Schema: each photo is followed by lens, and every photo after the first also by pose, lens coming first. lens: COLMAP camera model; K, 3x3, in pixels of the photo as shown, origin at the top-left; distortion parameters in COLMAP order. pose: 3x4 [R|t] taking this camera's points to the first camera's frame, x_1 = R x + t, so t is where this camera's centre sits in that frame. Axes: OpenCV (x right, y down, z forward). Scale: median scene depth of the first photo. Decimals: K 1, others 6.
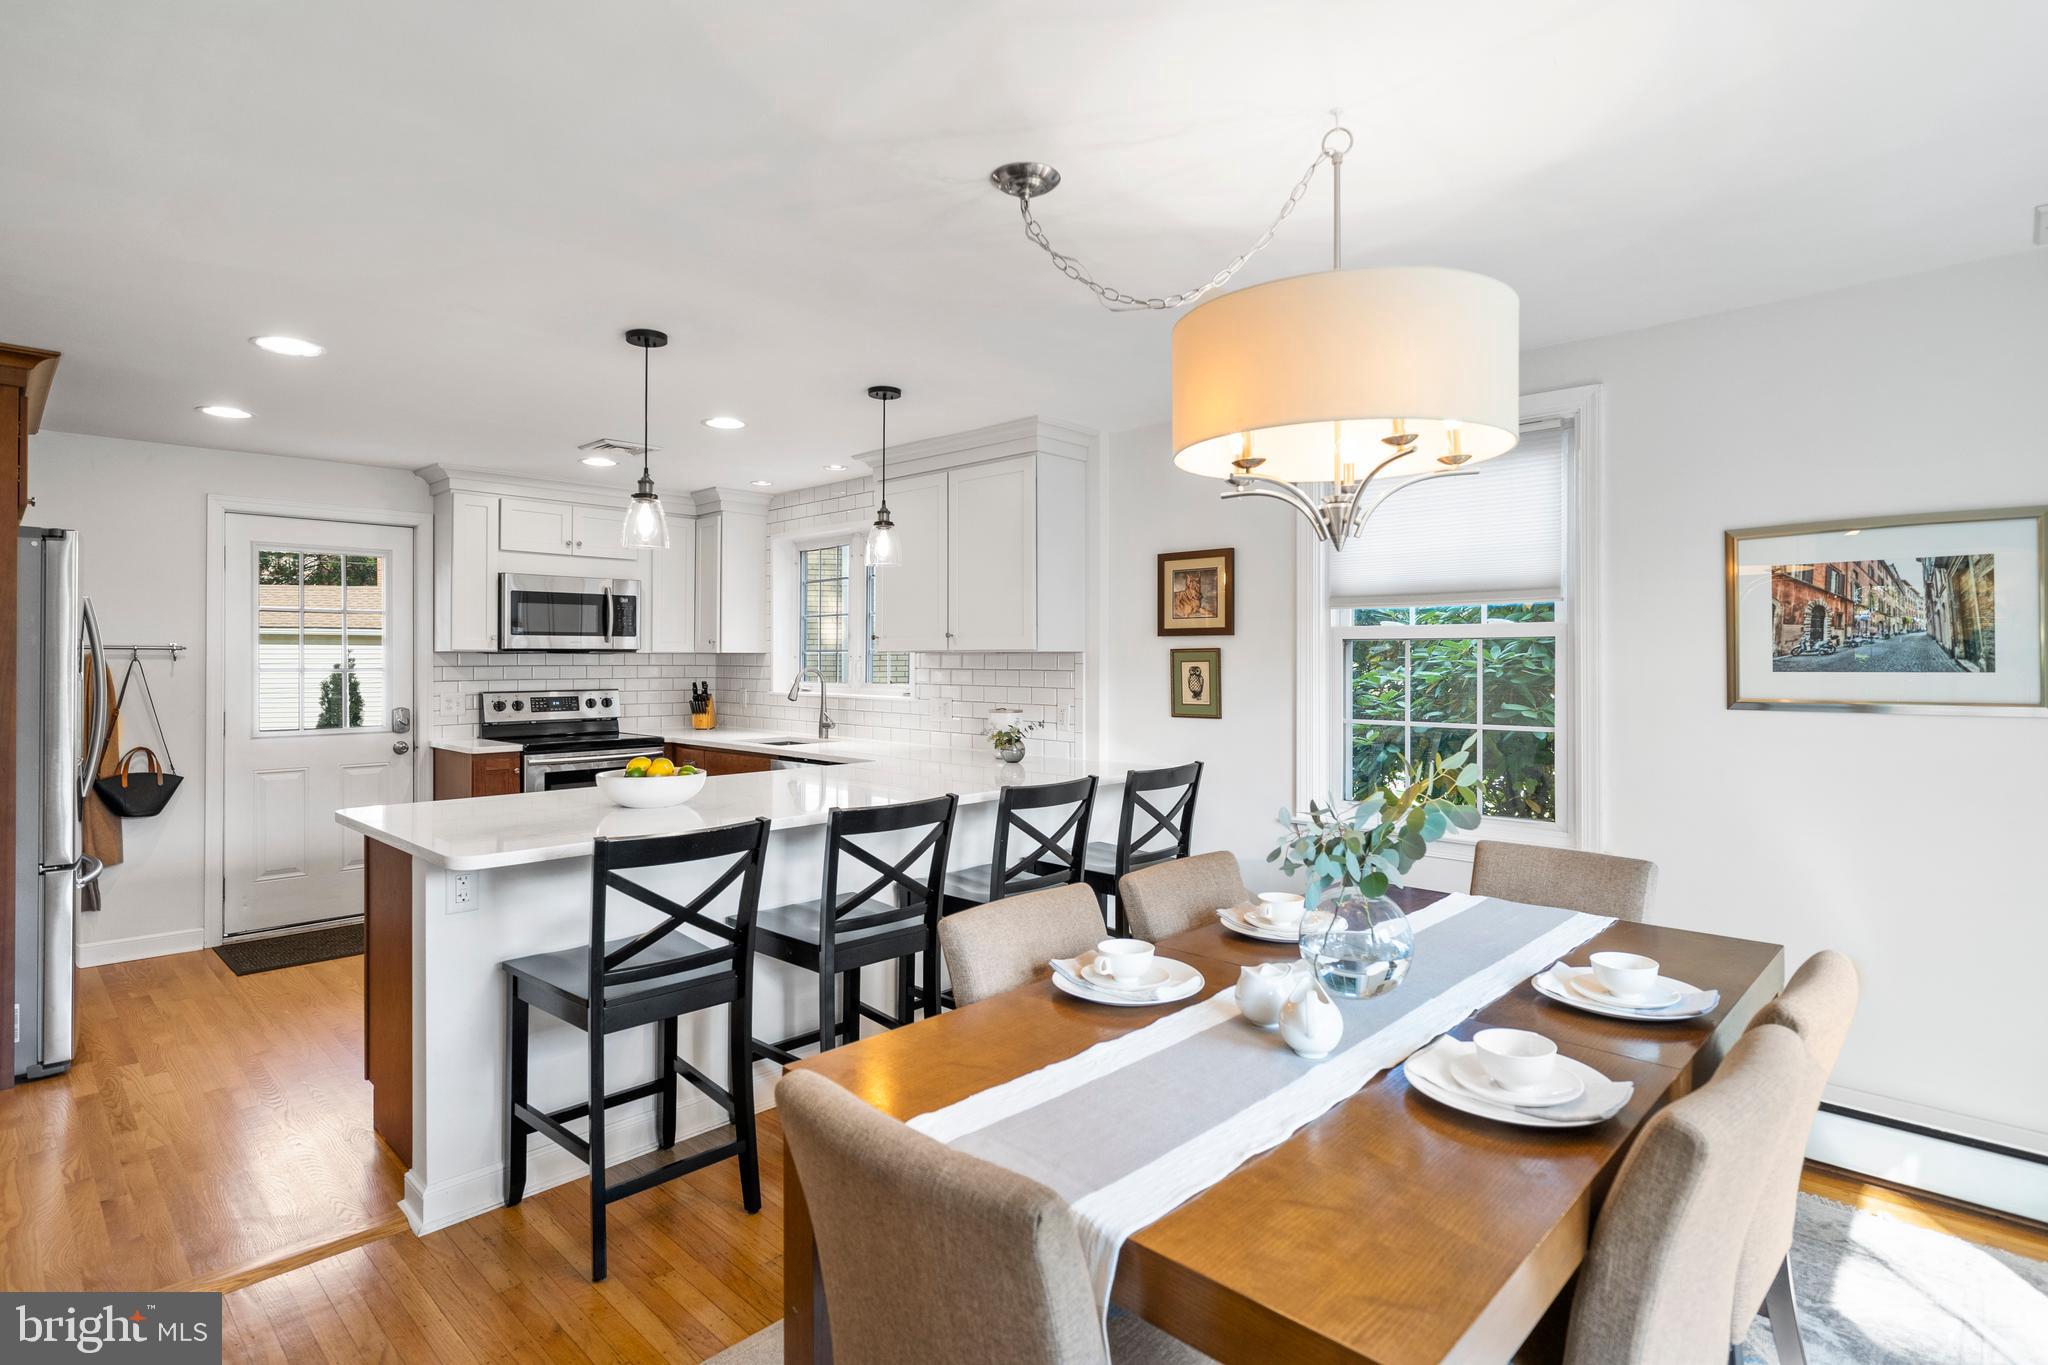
lens RADIAL K [[1026.9, 0, 1014.6], [0, 1026.9, 658.5], [0, 0, 1]] dist [0.002827, -0.000504]
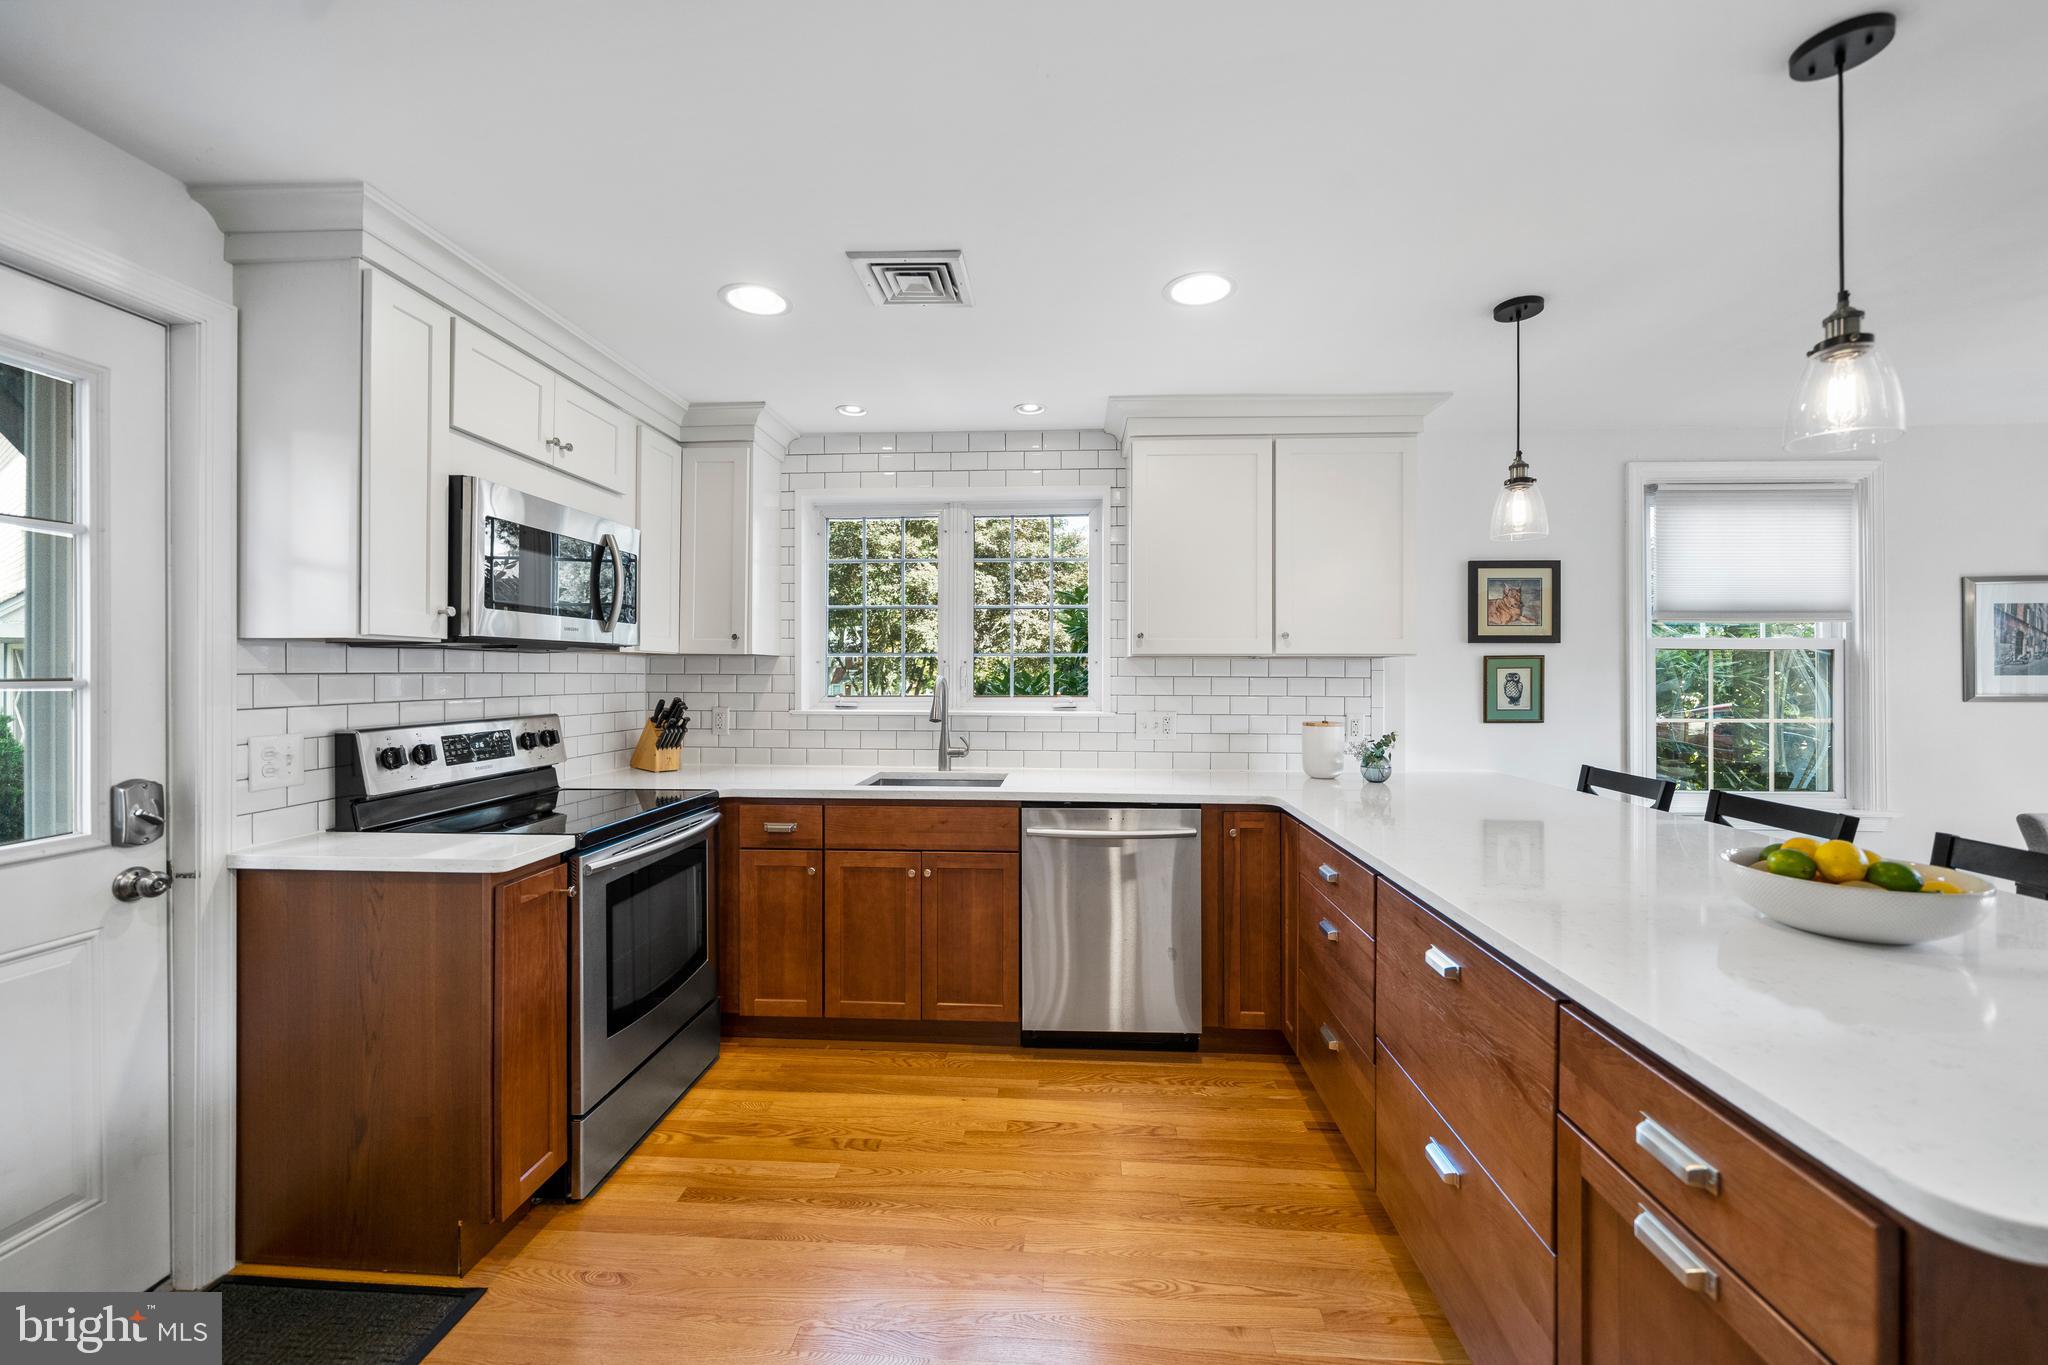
lens RADIAL K [[776.7, 0, 1033.0], [0, 776.7, 671.6], [0, 0, 1]] dist [-0.003547, -0.000188]
pose [[0.754283, 0.002362, 0.656545, -0.577115], [-0.002547, 0.999997, -0.000672, 0.006759], [-0.656545, -0.001166, 0.754286, 0.605019]]
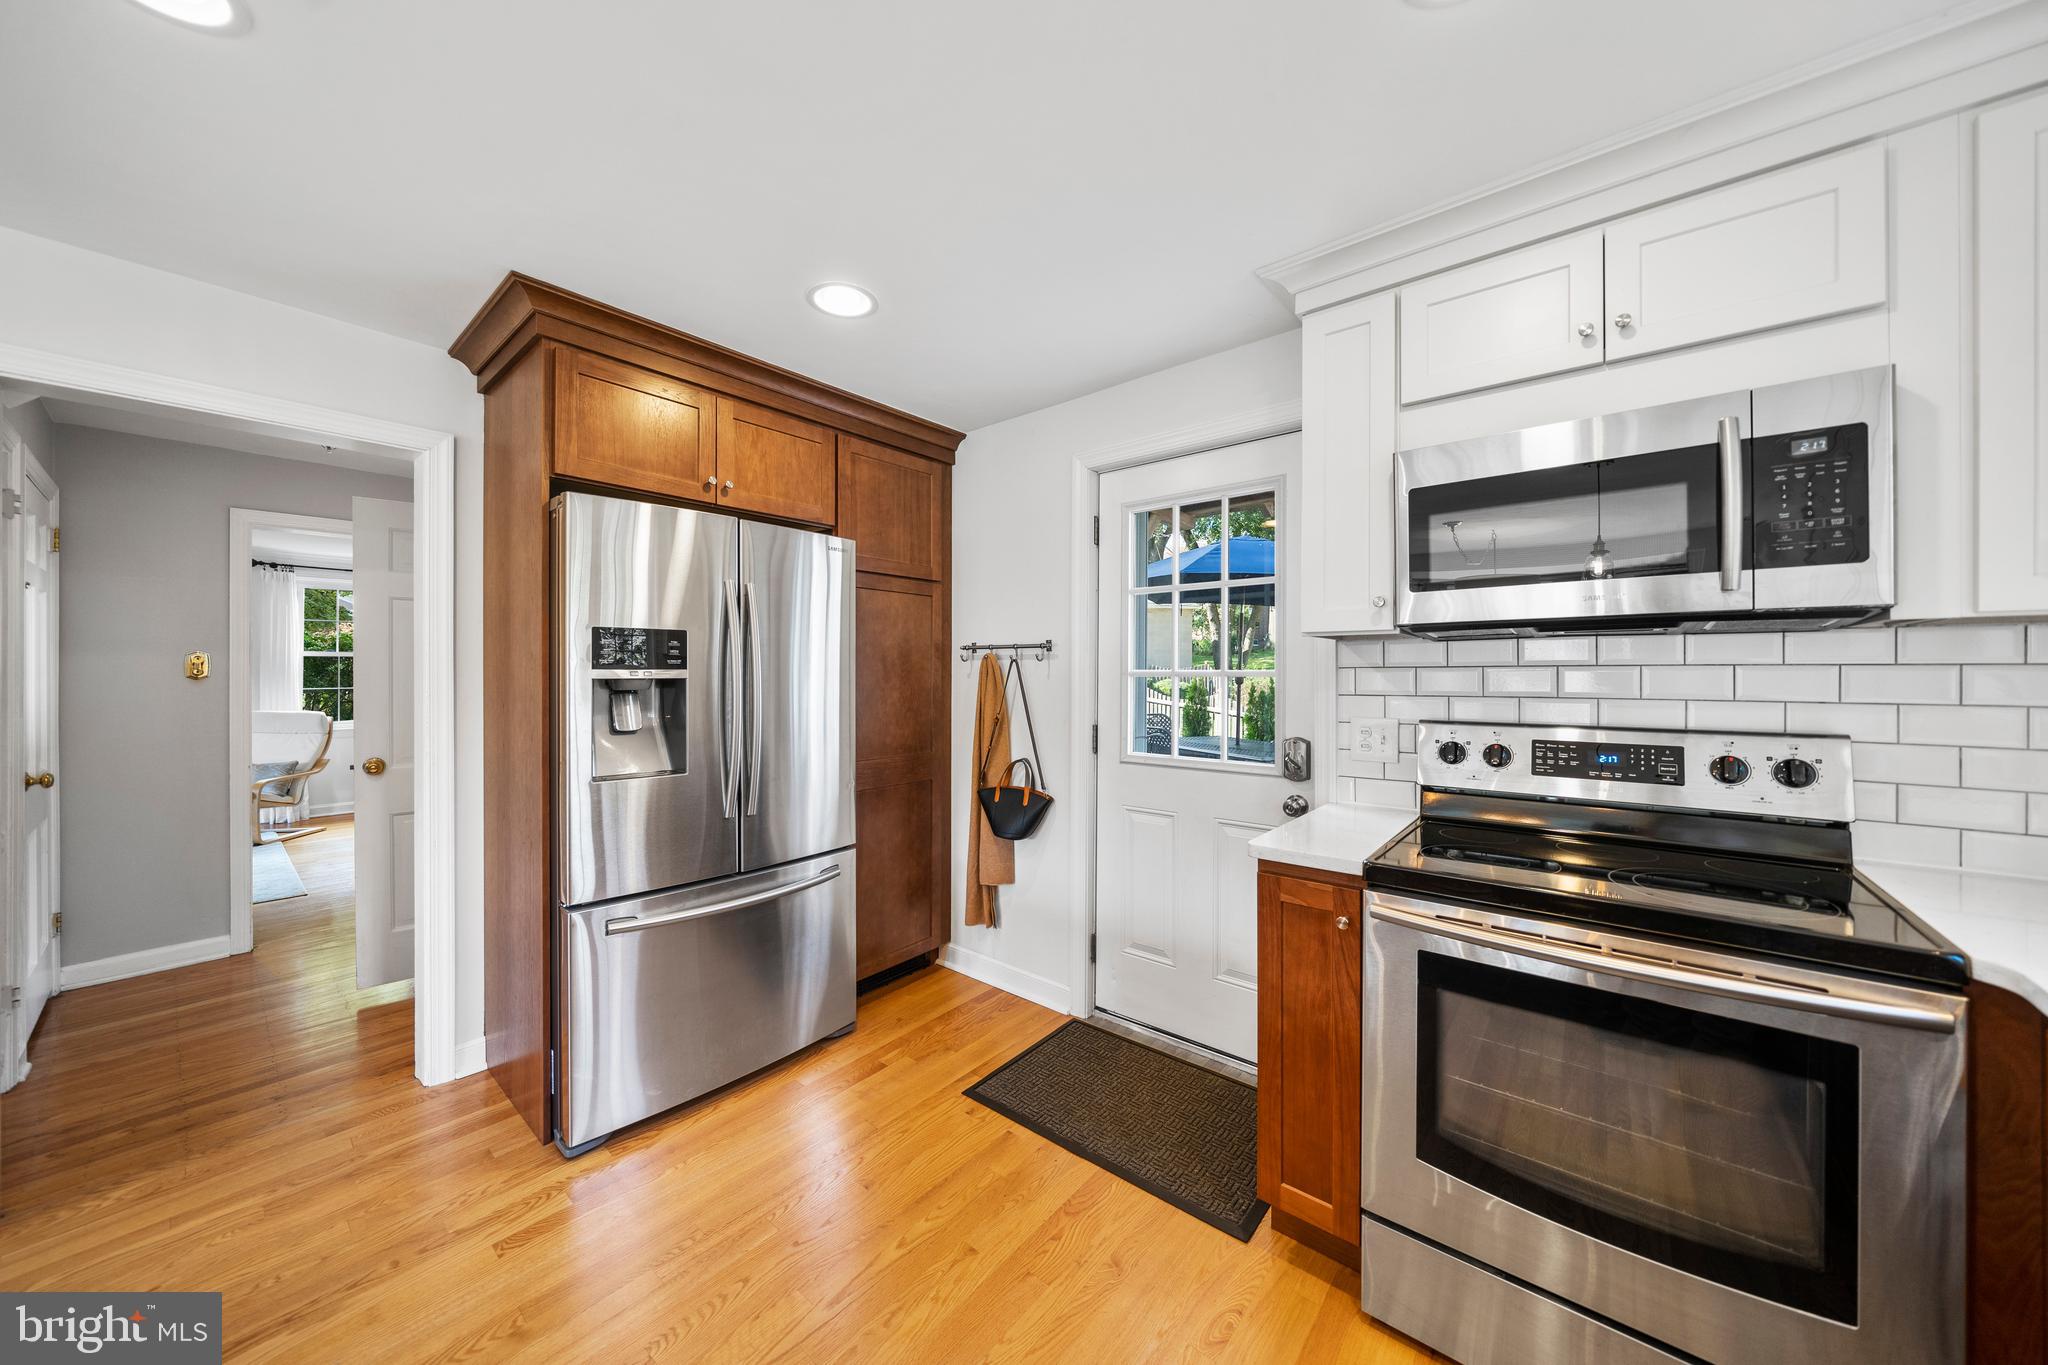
lens RADIAL K [[702.7, 0, 1040.5], [0, 702.7, 670.8], [0, 0, 1]] dist [-0.000073, -0.000036]
pose [[0.085812, -0.001171, -0.996311, -0.225232], [0.000625, 0.999999, -0.001122, 0.010847], [0.996311, -0.000526, 0.085813, 0.884977]]
